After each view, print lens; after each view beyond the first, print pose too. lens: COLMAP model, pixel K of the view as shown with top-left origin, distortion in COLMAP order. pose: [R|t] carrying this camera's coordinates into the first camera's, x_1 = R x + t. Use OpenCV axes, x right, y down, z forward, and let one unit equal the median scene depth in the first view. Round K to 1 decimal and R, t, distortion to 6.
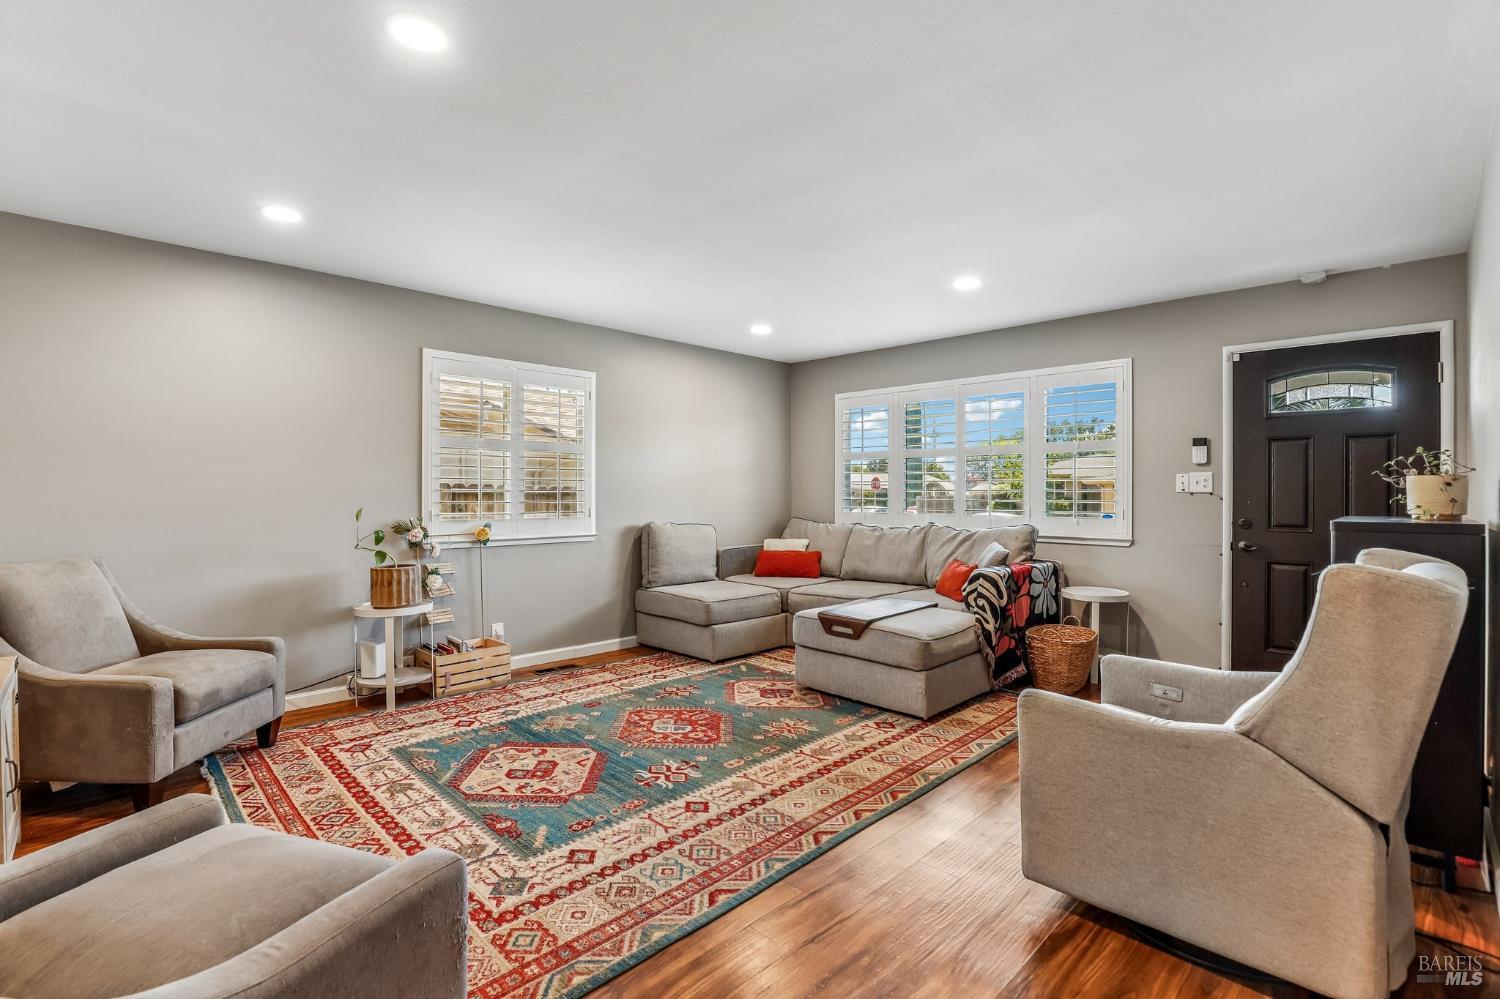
lens RADIAL K [[688.8, 0, 746.3], [0, 688.8, 494.3], [0, 0, 1]] dist [-0.011984, 0.005275]
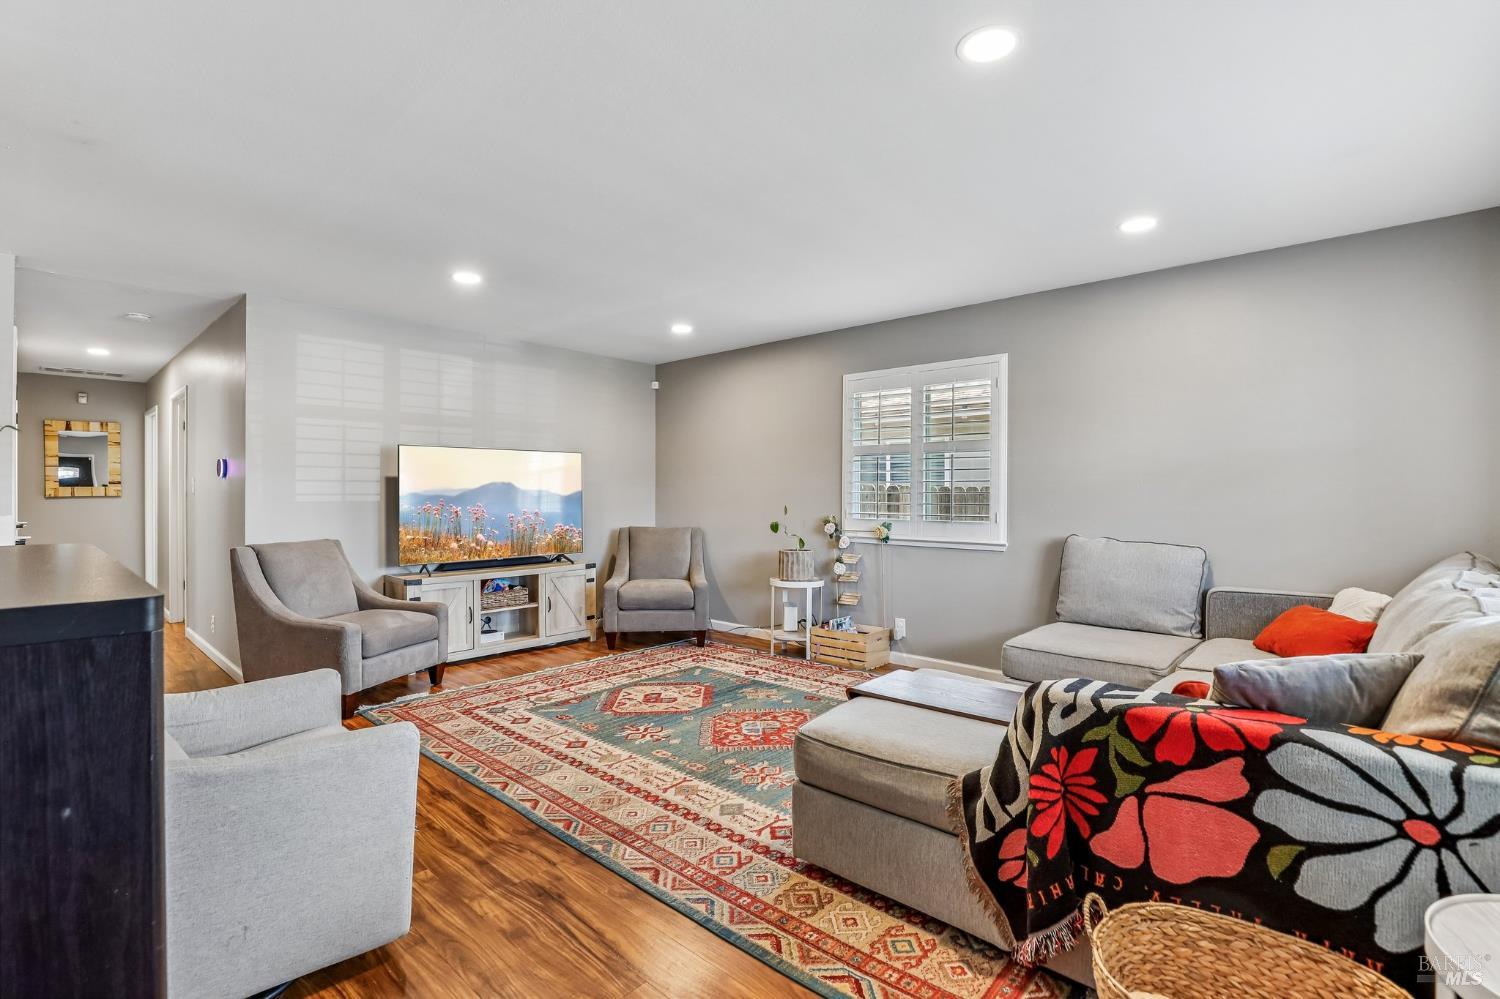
lens RADIAL K [[691.6, 0, 745.7], [0, 691.6, 492.7], [0, 0, 1]] dist [-0.027640, 0.000531]
pose [[0.045685, -0.000674, -0.998956, 0.999048], [-0.007108, 0.999974, -0.001000, -0.003134], [0.998931, 0.007146, 0.045679, 1.045722]]
